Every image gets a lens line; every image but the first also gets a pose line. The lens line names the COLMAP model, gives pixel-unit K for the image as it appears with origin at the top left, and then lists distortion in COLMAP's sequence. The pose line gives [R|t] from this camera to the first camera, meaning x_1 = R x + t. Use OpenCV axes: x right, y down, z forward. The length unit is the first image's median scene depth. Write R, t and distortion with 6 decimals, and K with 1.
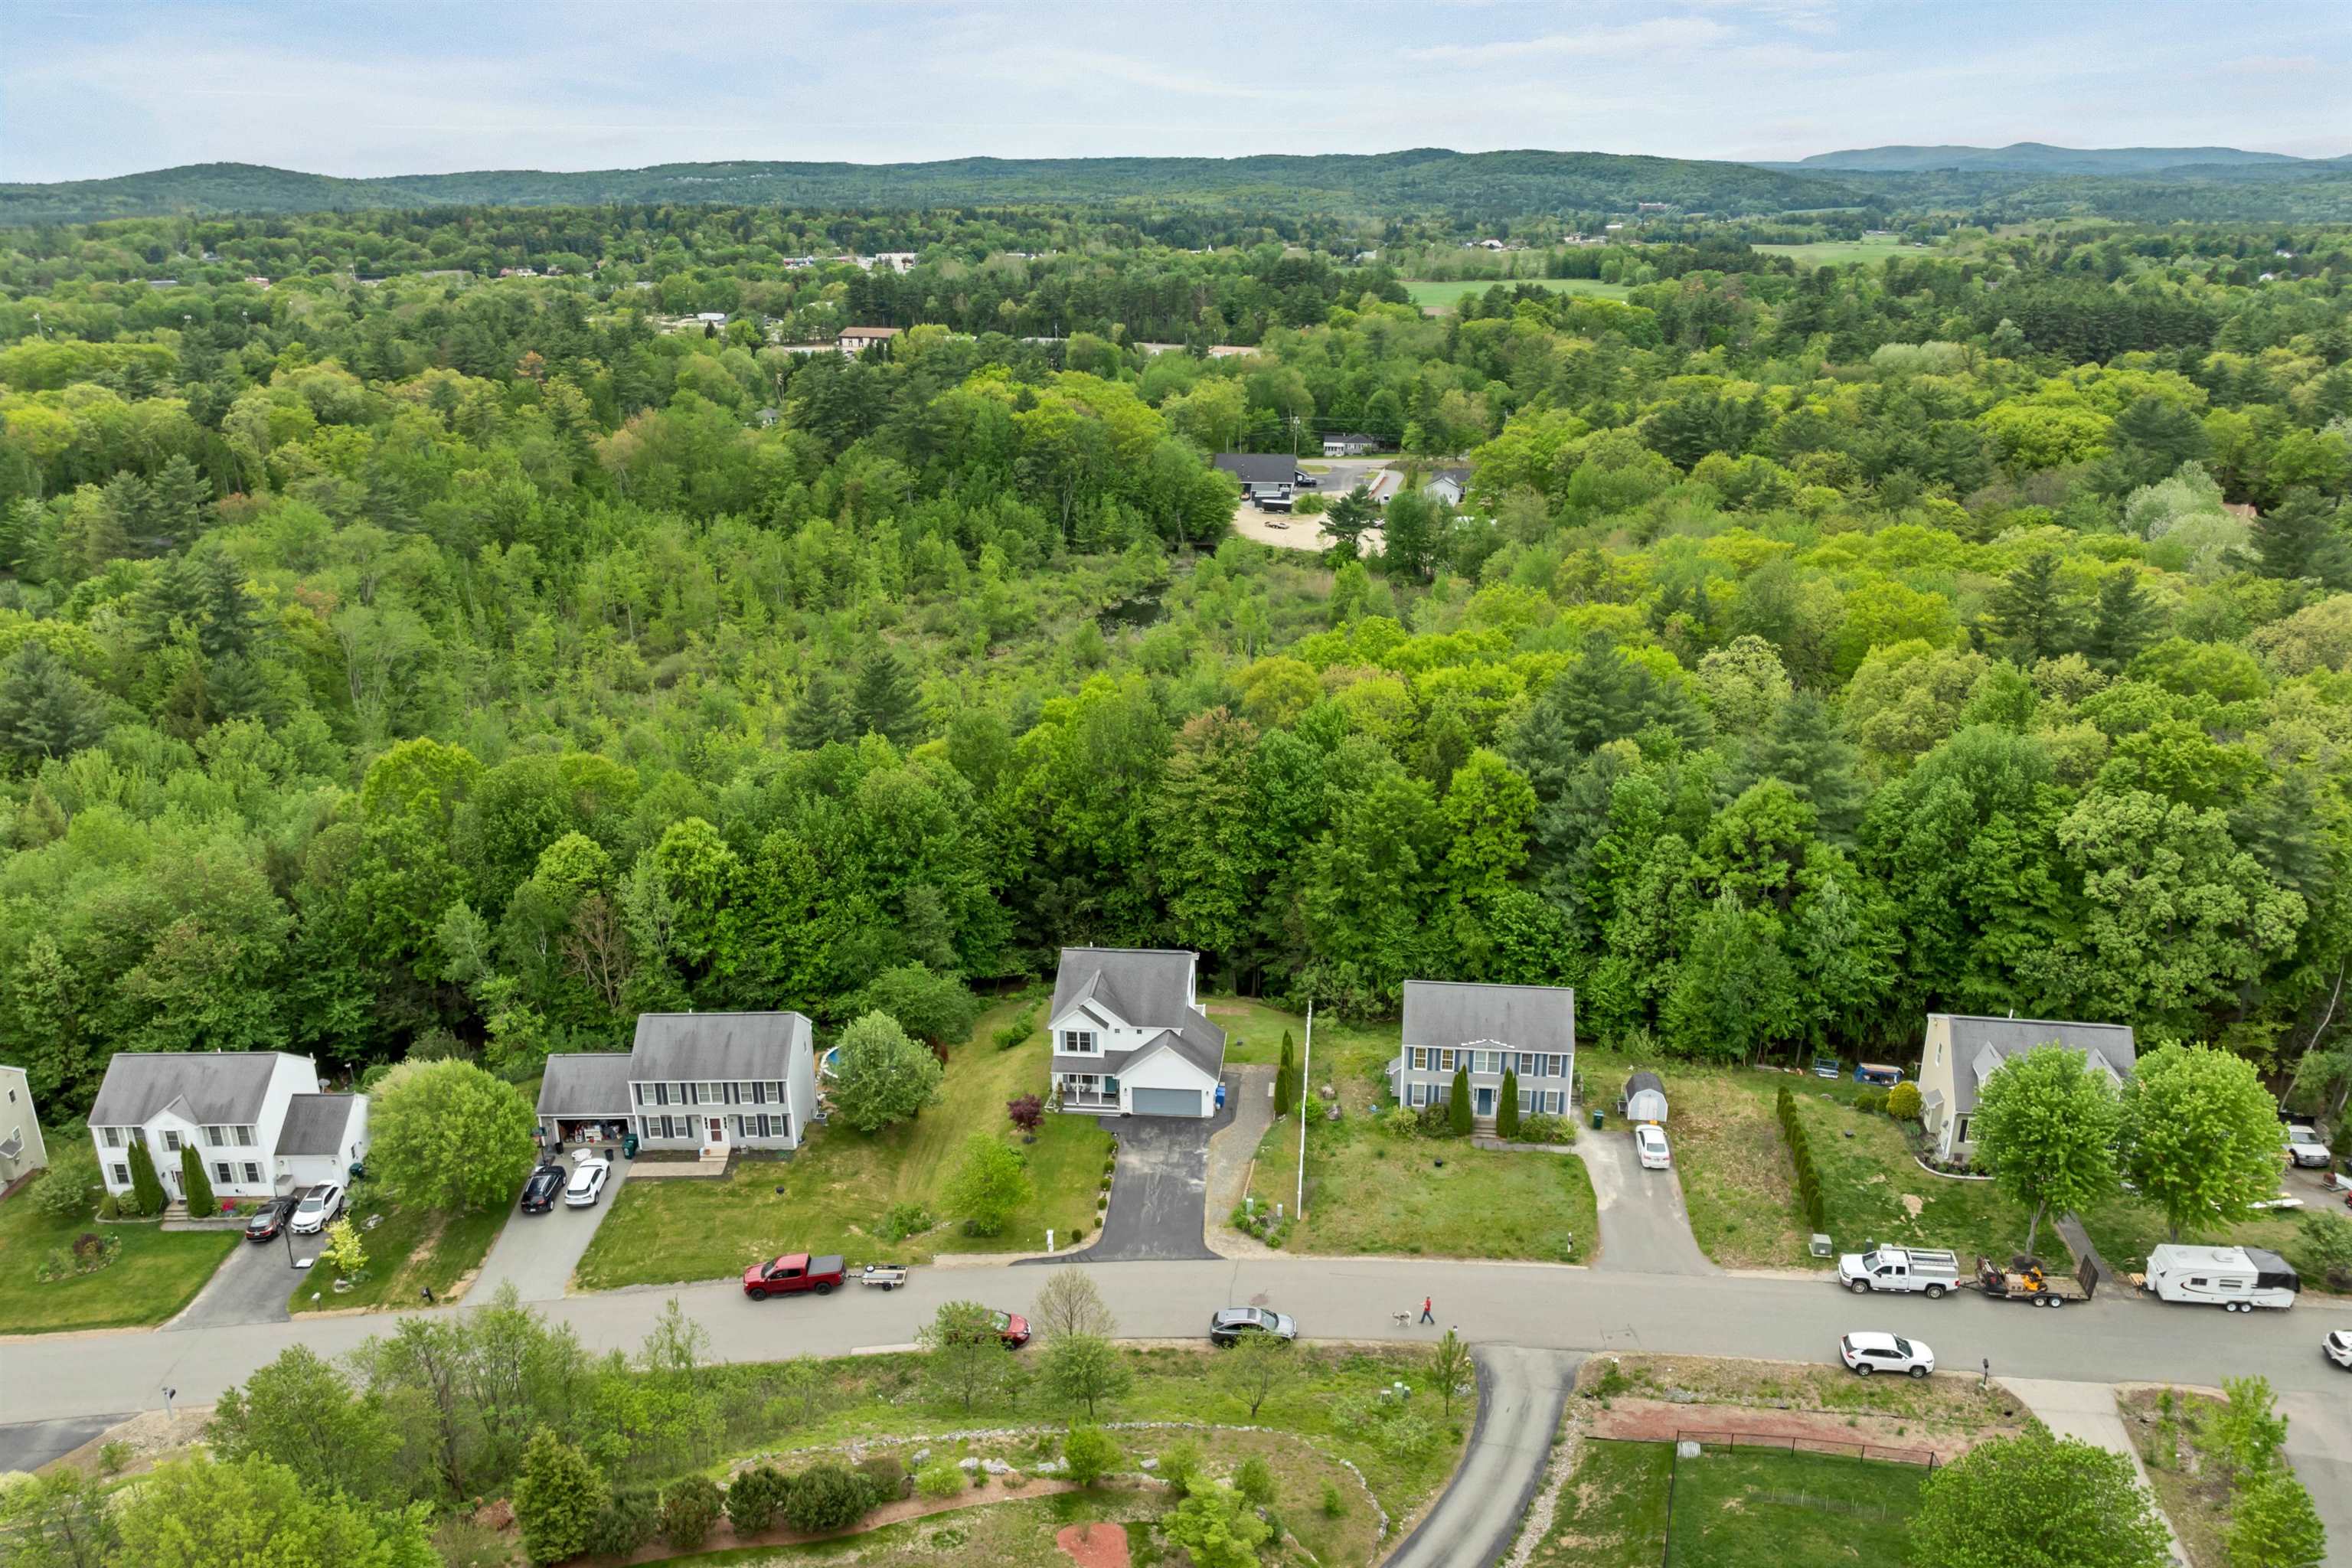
lens RADIAL K [[1636.6, 0, 1176.0], [0, 1636.6, 784.0], [0, 0, 1]] dist [-0.001181, -0.000300]
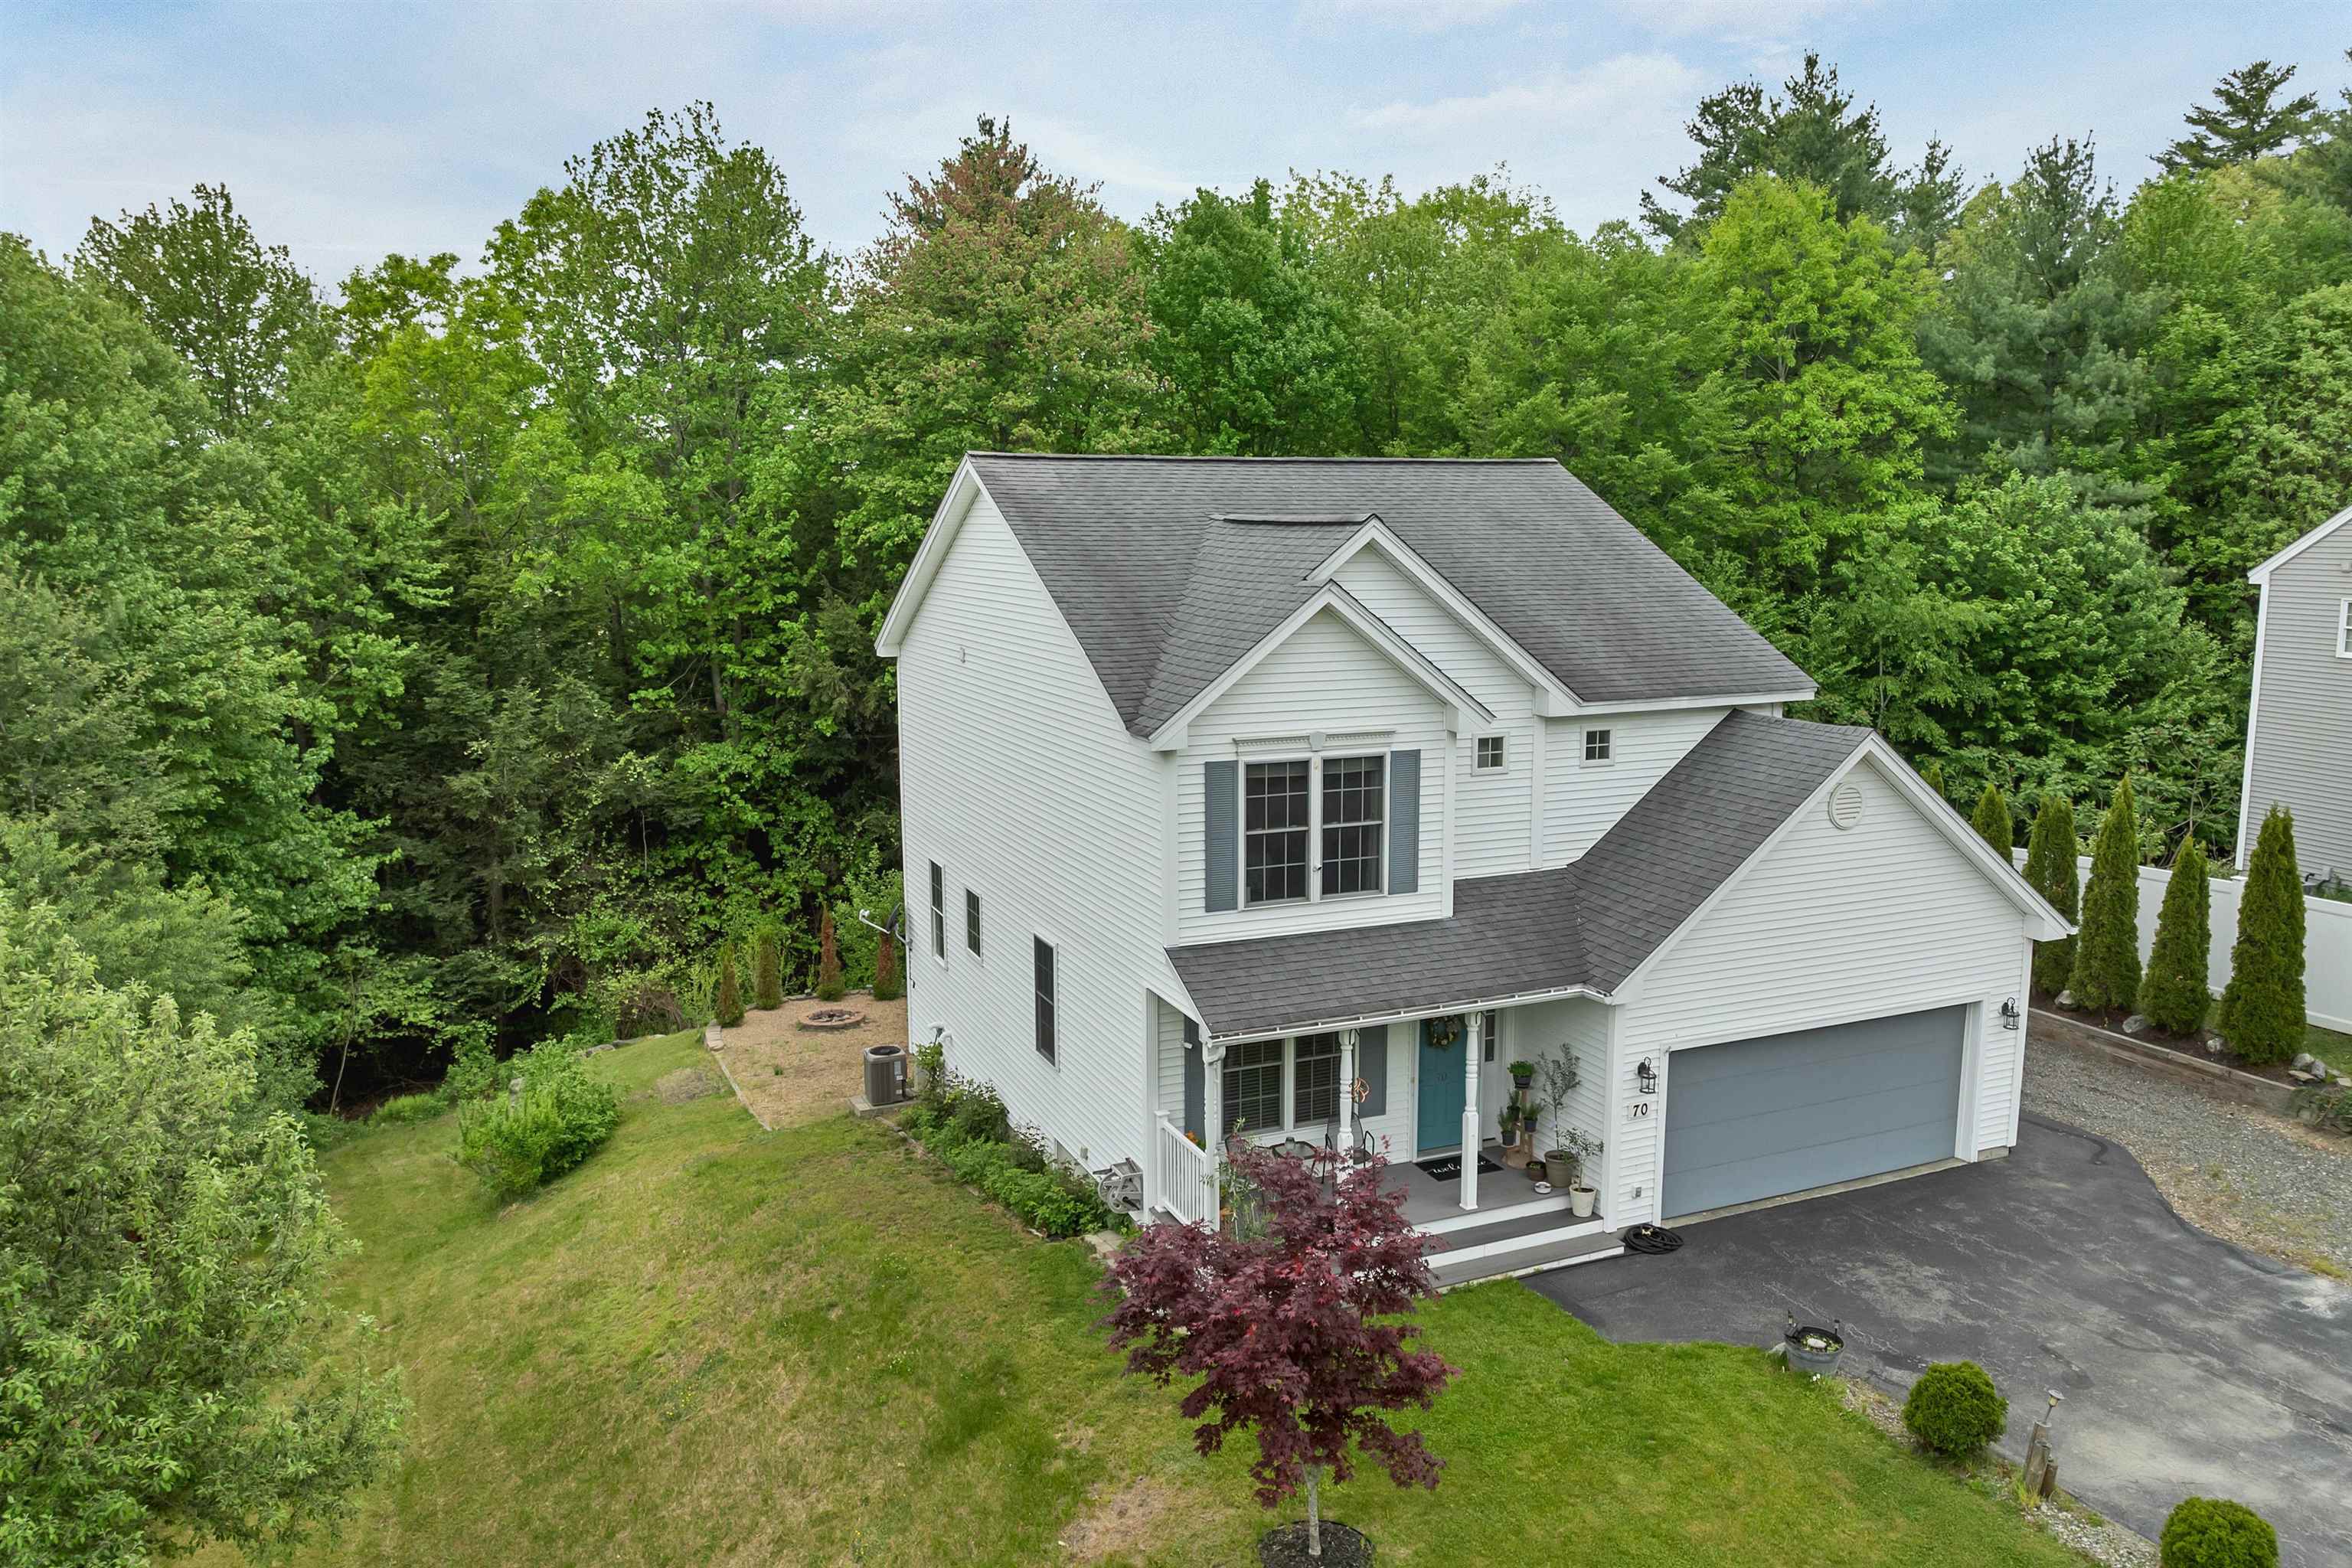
lens RADIAL K [[1714.5, 0, 1176.0], [0, 1714.5, 784.0], [0, 0, 1]] dist [-0.049292, 0.000226]
pose [[0.880706, -0.078050, 0.467189, -0.145530], [0.158904, 0.977856, -0.136187, 0.172543], [-0.446214, 0.194179, 0.873606, 0.861257]]
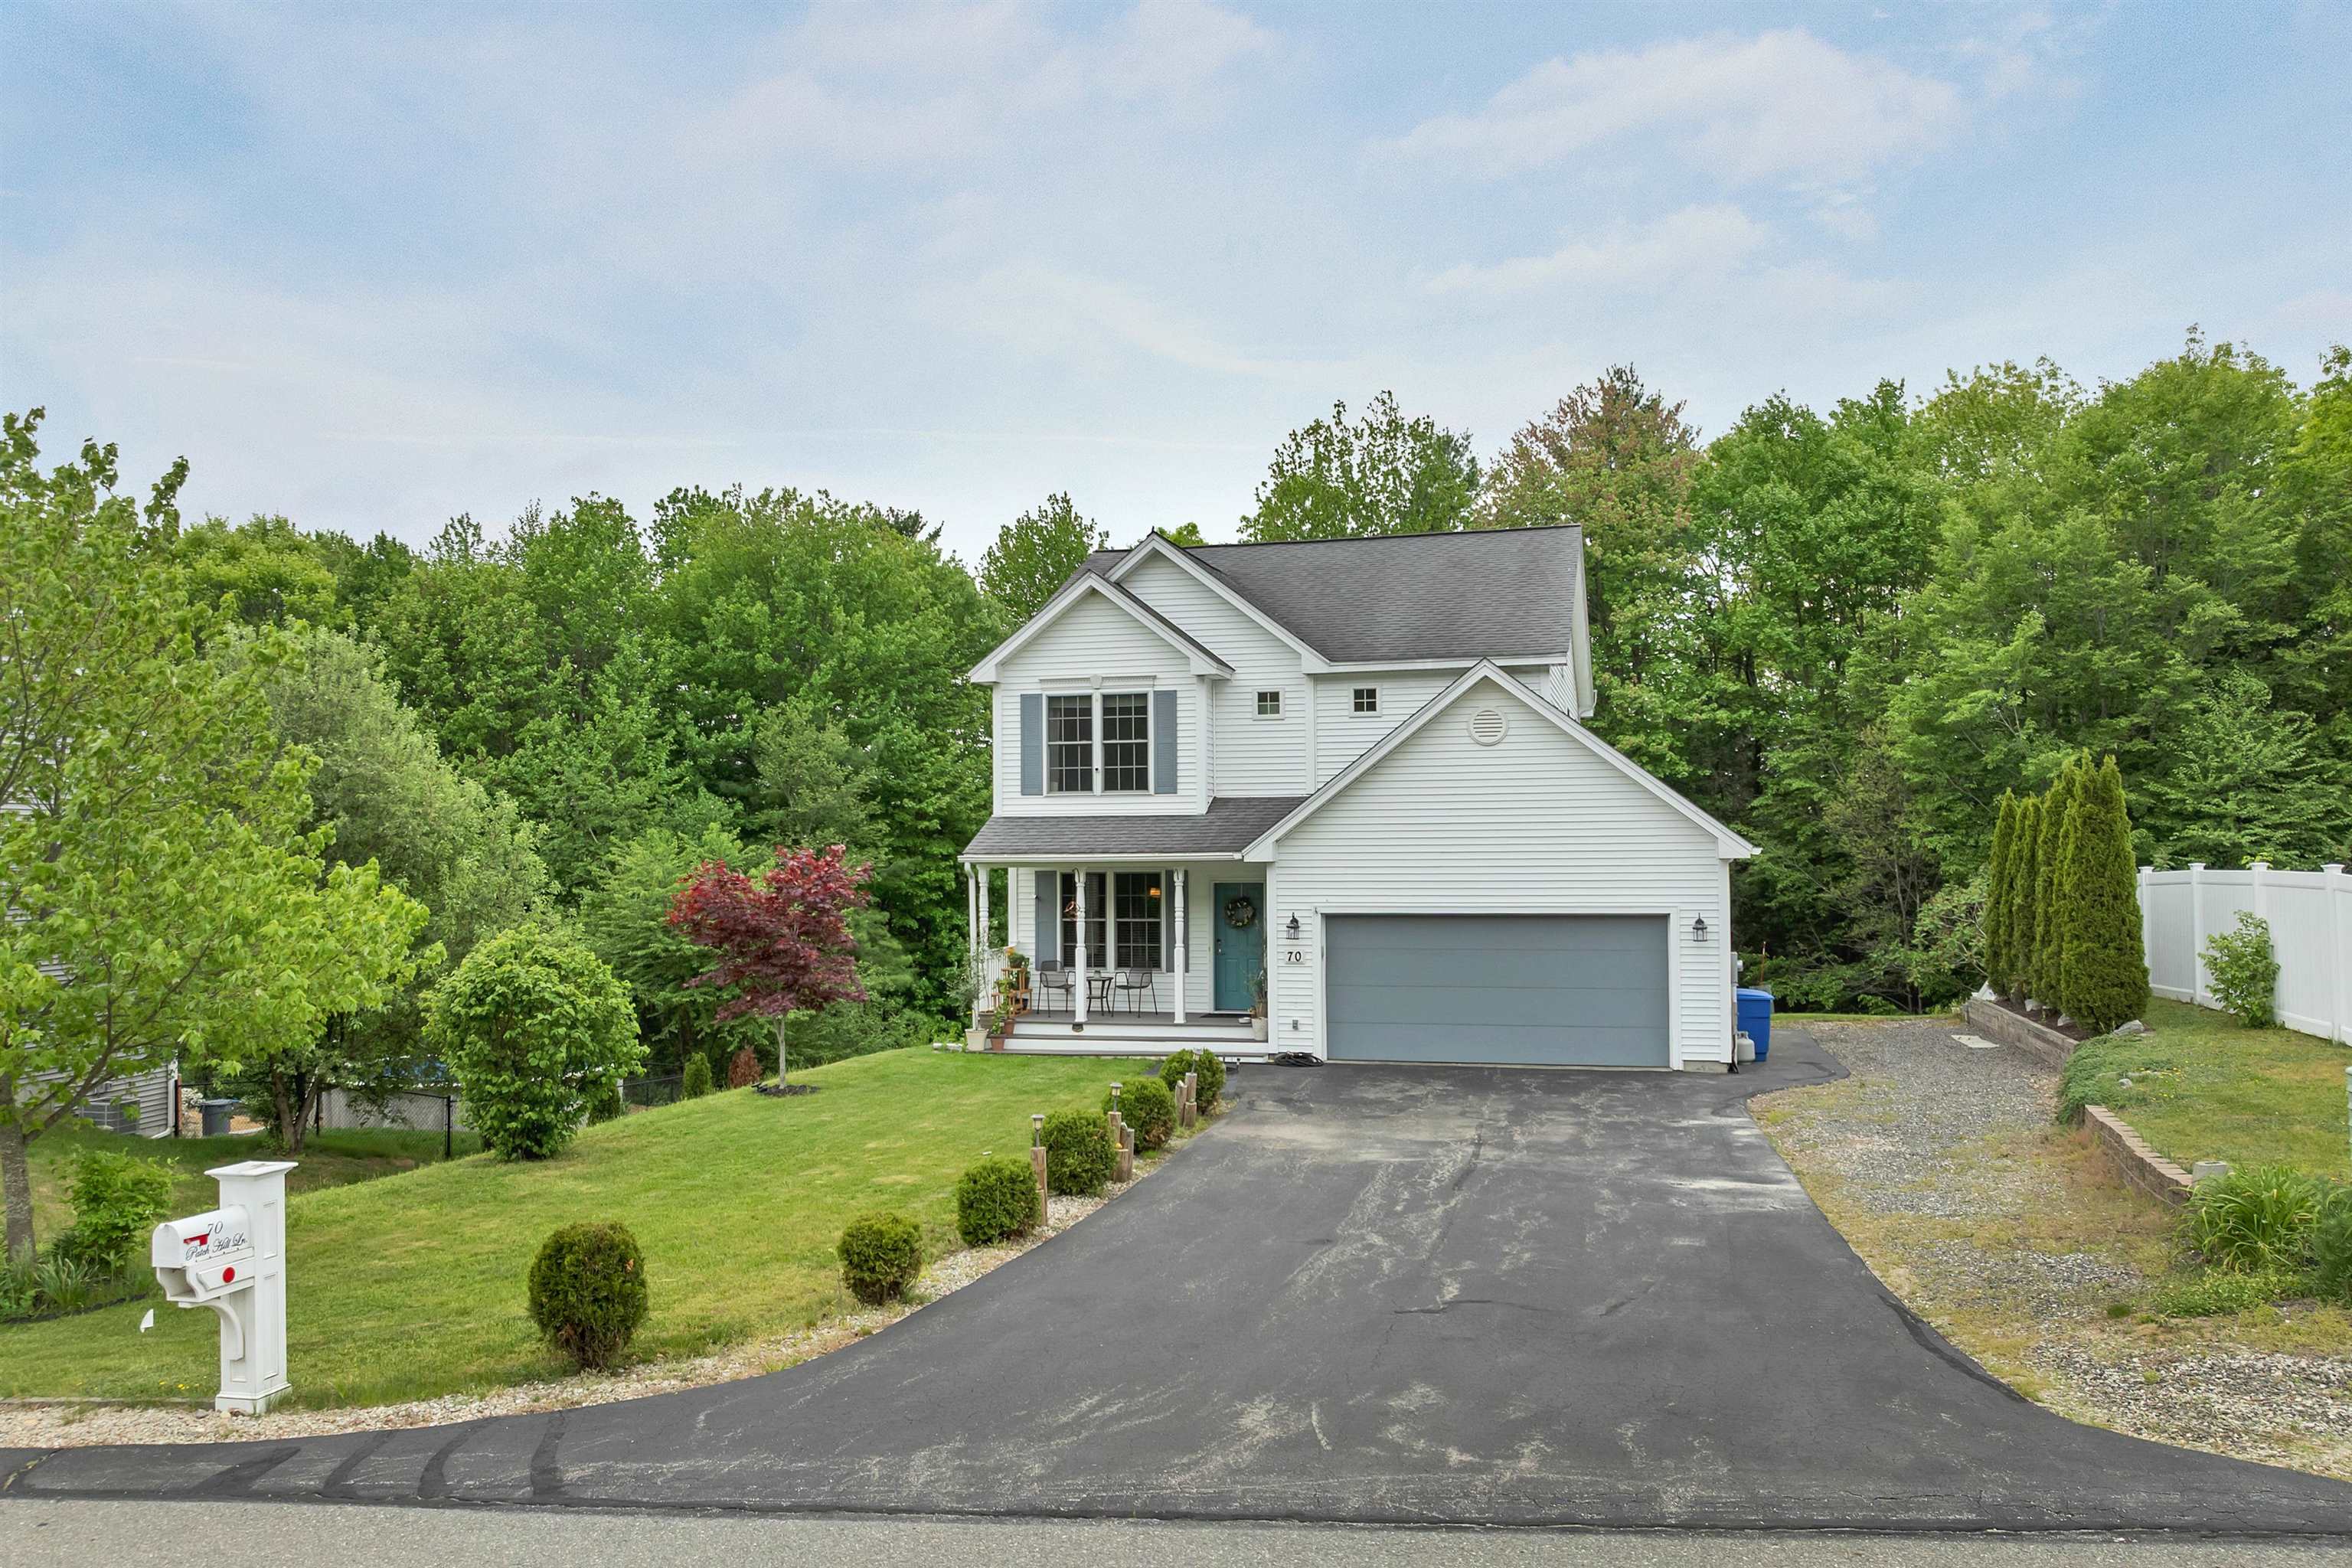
lens RADIAL K [[1636.6, 0, 1176.0], [0, 1636.6, 784.0], [0, 0, 1]] dist [-0.001181, -0.000300]
pose [[0.984897, -0.013835, -0.172587, -0.010384], [-0.048594, 0.934649, -0.352235, 0.240331], [0.166182, 0.355302, 0.919861, 0.794514]]
